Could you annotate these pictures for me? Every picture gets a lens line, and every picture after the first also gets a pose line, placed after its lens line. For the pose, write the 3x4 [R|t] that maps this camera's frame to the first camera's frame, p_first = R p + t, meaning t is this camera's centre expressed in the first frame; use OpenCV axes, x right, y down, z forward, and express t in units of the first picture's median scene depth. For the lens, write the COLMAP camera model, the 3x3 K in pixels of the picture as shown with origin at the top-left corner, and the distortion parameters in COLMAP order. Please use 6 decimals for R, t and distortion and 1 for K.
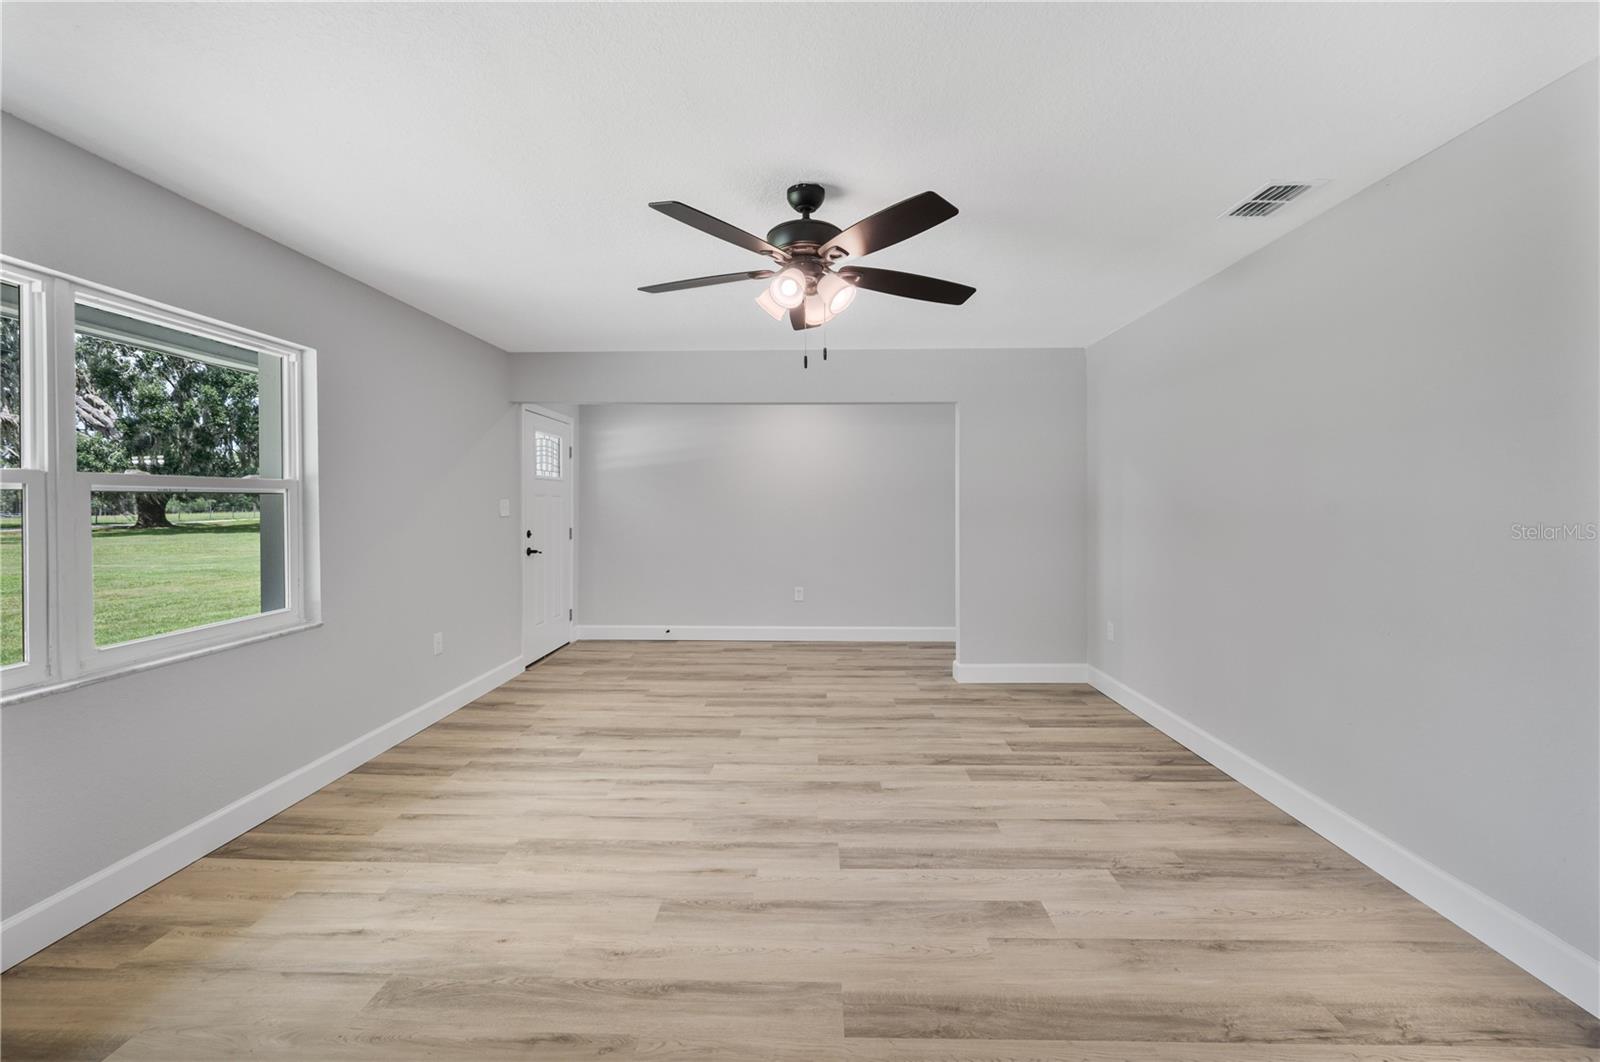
lens RADIAL K [[629.7, 0, 802.4], [0, 629.7, 506.4], [0, 0, 1]] dist [0.000778, -0.000178]
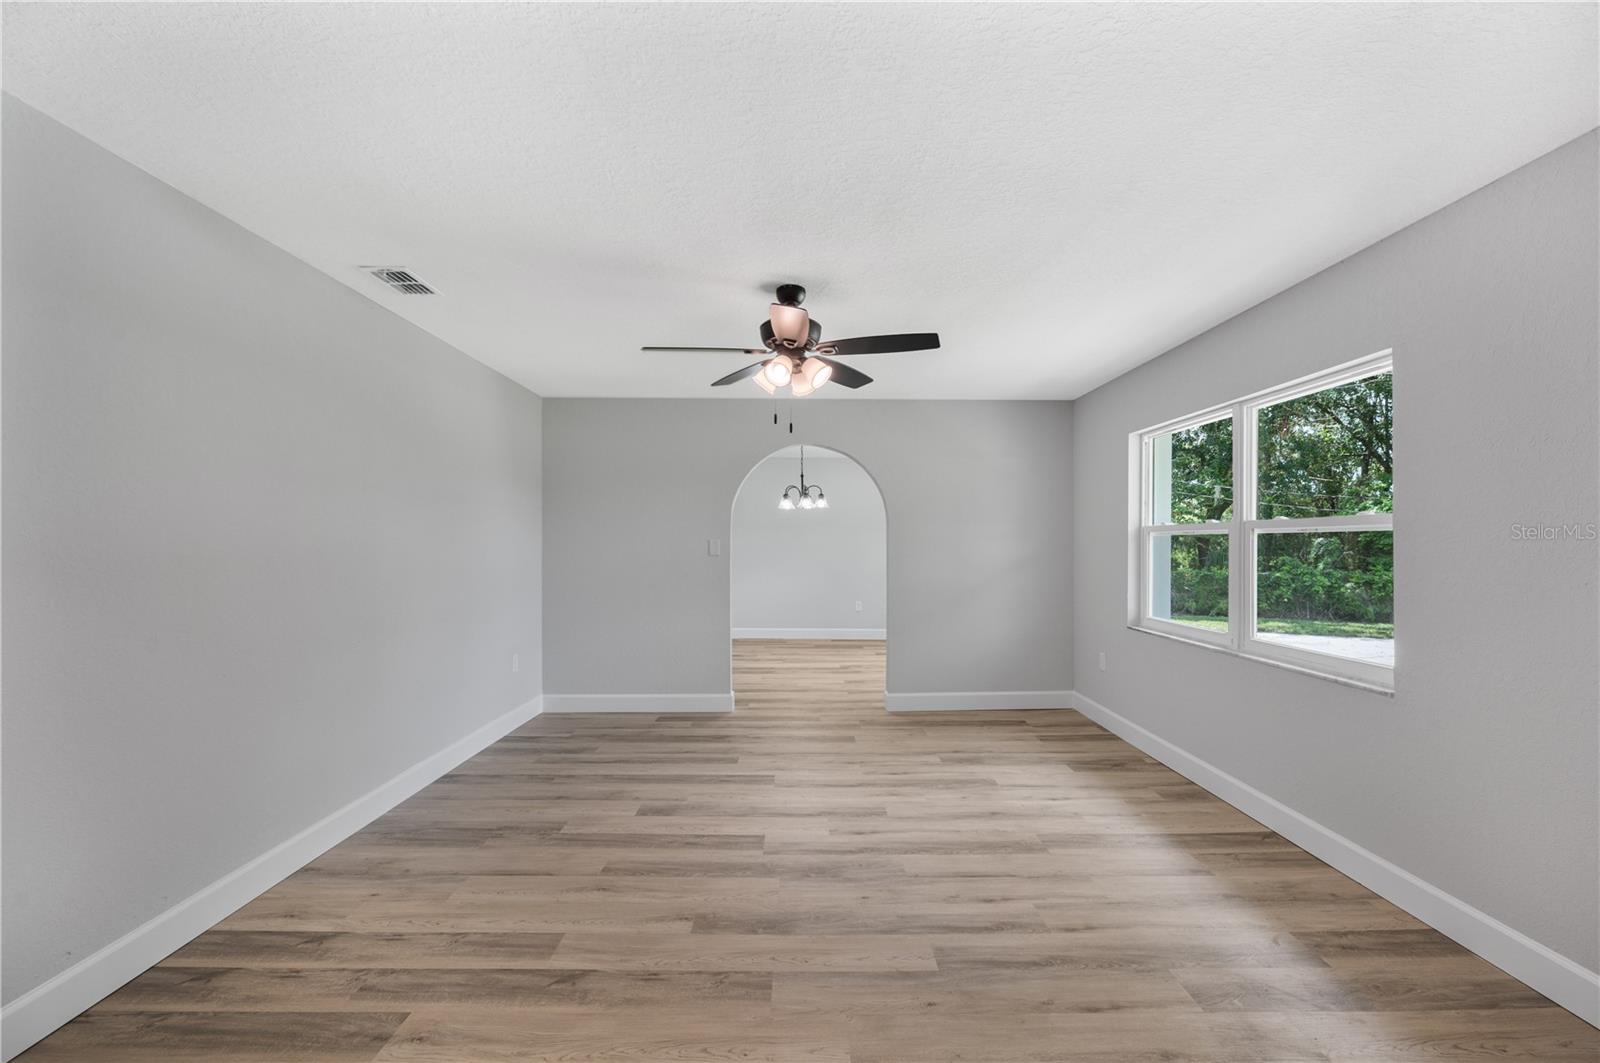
lens RADIAL K [[632.0, 0, 797.9], [0, 632.0, 545.1], [0, 0, 1]] dist [-0.001712, -0.000115]
pose [[-0.999827, 0.001982, -0.018521, 0.011433], [0.001789, 0.999944, 0.010452, -0.020191], [0.018540, 0.010417, -0.999774, 1.697119]]
